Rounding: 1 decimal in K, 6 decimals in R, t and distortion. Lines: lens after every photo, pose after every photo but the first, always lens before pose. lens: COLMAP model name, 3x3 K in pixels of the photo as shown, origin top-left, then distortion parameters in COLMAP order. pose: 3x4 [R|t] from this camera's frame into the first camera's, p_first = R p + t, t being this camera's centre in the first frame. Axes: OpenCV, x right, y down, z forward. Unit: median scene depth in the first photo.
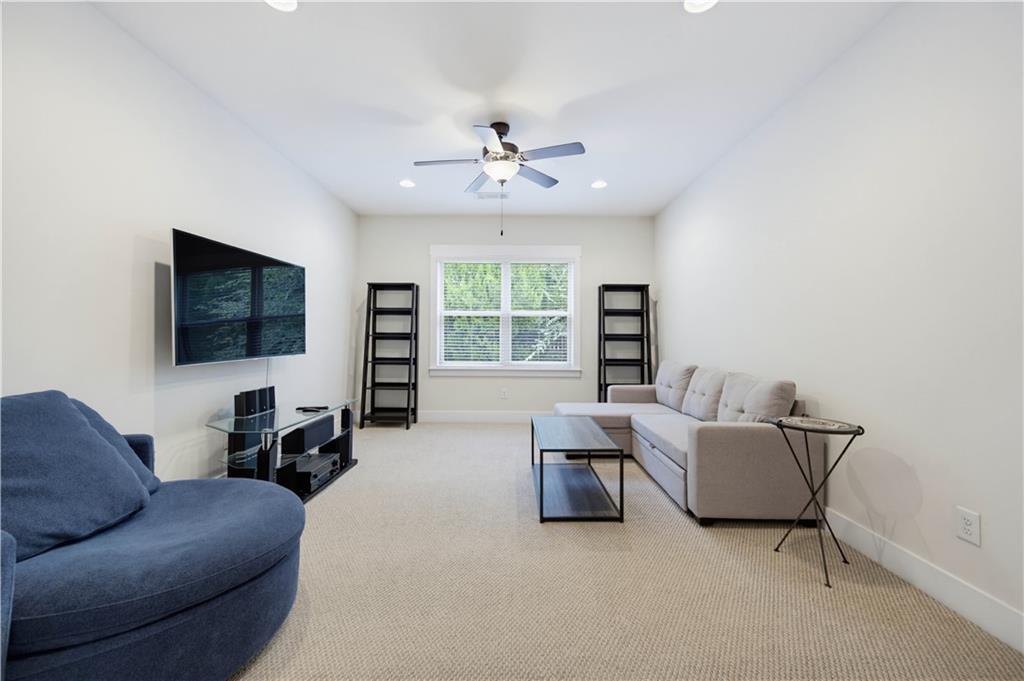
lens RADIAL K [[404.7, 0, 511.6], [0, 404.7, 332.2], [0, 0, 1]] dist [0.000781, -0.000136]
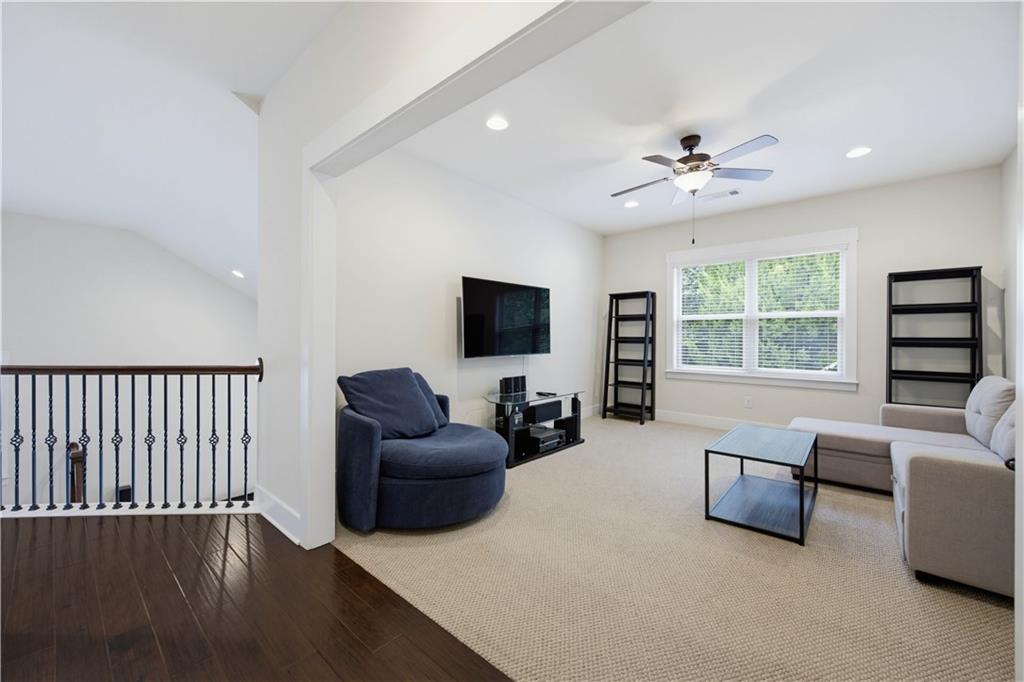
lens RADIAL K [[413.6, 0, 512.0], [0, 413.6, 341.0], [0, 0, 1]] dist [-0.000410, -0.000239]
pose [[0.745892, 0.003841, -0.666056, 0.294362], [0.006352, 0.999897, 0.012880, -0.005735], [0.666036, -0.013837, 0.745791, -0.091015]]
